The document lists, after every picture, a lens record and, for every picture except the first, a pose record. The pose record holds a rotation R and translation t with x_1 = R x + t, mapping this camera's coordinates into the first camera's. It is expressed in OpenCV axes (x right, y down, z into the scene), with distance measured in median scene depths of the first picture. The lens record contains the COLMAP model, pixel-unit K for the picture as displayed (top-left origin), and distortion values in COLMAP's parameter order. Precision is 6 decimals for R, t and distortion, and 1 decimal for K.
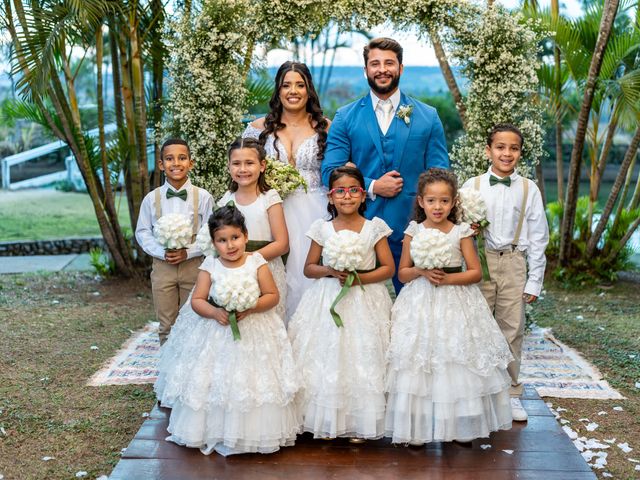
lens RADIAL K [[1036.3, 0, 321.6], [0, 1036.3, 229.9], [0, 0, 1]] dist [-0.032672, -0.012920]
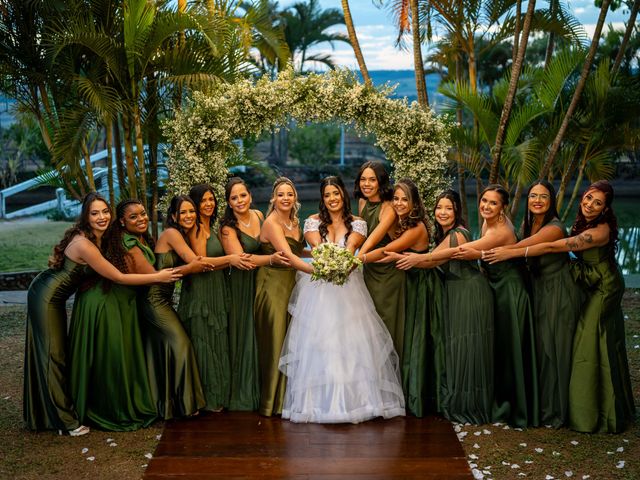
lens RADIAL K [[1046.0, 0, 320.0], [0, 1046.0, 240.0], [0, 0, 1]] dist [-0.020094, -0.336547]
pose [[0.999451, -0.020662, 0.025880, 0.008502], [0.020490, 0.999766, 0.006903, -0.054119], [-0.026017, -0.006369, 0.999641, -0.347967]]
